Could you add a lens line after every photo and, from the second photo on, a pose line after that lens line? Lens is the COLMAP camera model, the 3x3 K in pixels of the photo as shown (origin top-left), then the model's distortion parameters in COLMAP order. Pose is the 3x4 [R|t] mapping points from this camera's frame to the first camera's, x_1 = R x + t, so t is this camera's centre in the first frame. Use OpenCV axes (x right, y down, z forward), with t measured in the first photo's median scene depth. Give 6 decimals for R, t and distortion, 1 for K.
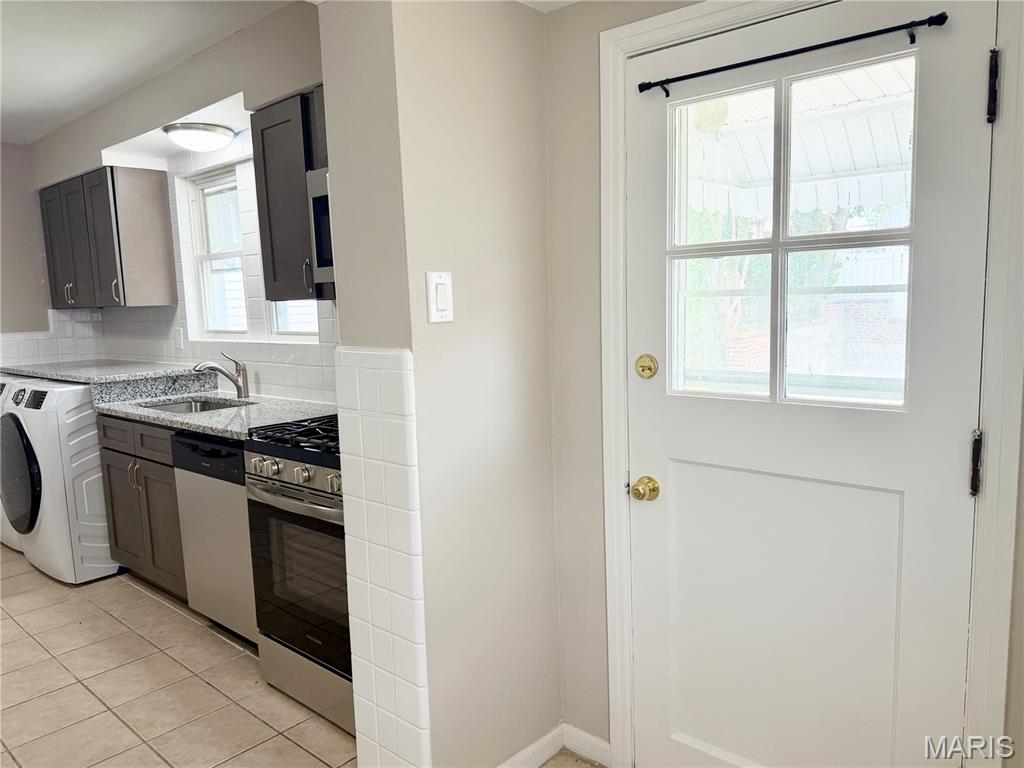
lens RADIAL K [[735.7, 0, 507.5], [0, 735.7, 383.1], [0, 0, 1]] dist [0.044733, -0.060340]
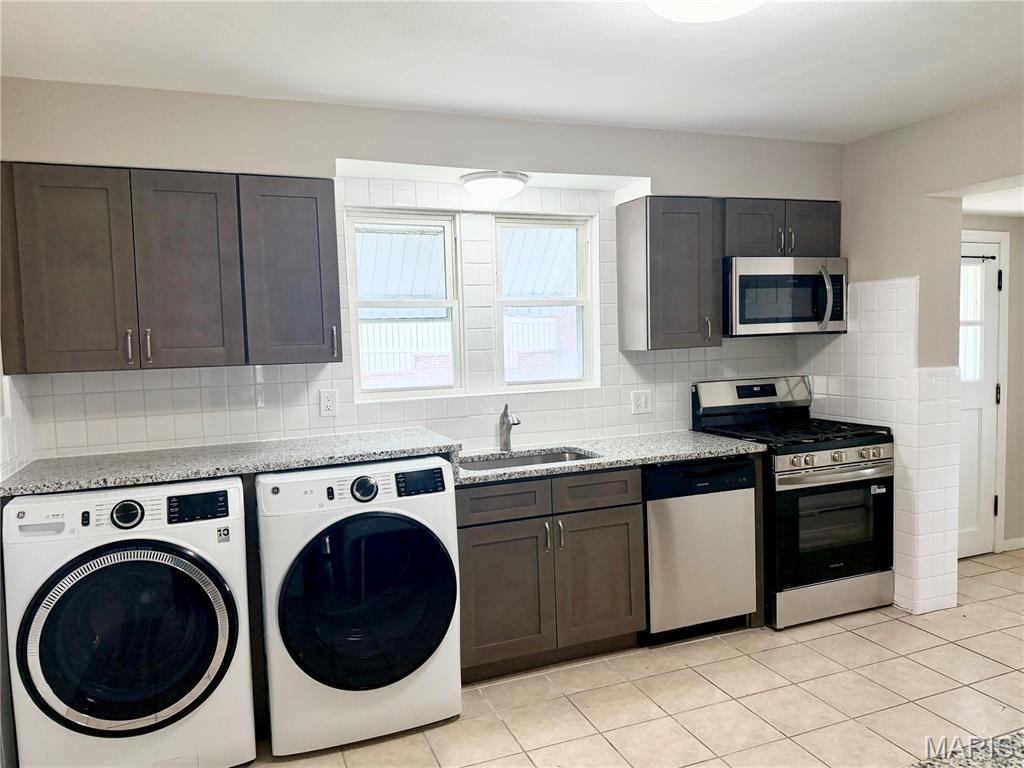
lens RADIAL K [[735.7, 0, 507.5], [0, 735.7, 383.1], [0, 0, 1]] dist [0.044733, -0.060340]
pose [[0.440830, -0.036452, 0.896850, -1.247164], [0.119953, 0.992605, -0.018617, -0.051939], [-0.889539, 0.115787, 0.441942, 0.574315]]
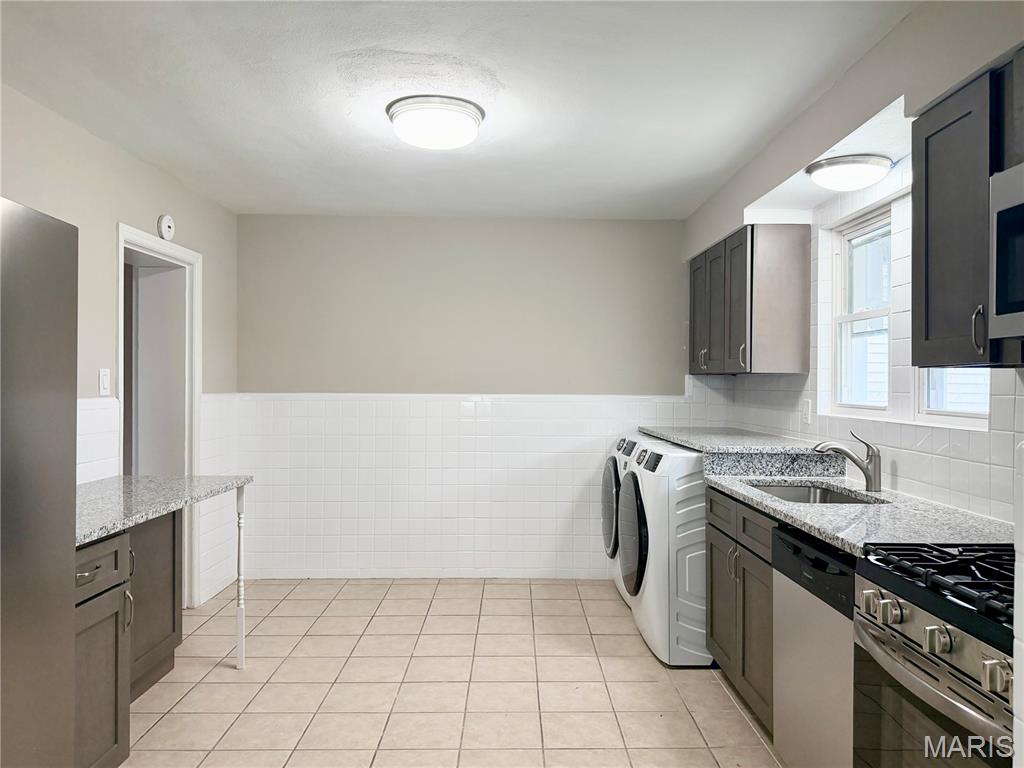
lens RADIAL K [[735.7, 0, 507.5], [0, 735.7, 383.1], [0, 0, 1]] dist [0.044733, -0.060340]
pose [[0.672560, 0.041736, -0.738865, -0.044803], [-0.116692, 0.991899, -0.050191, -0.010181], [0.730785, 0.119976, 0.671982, 0.182908]]
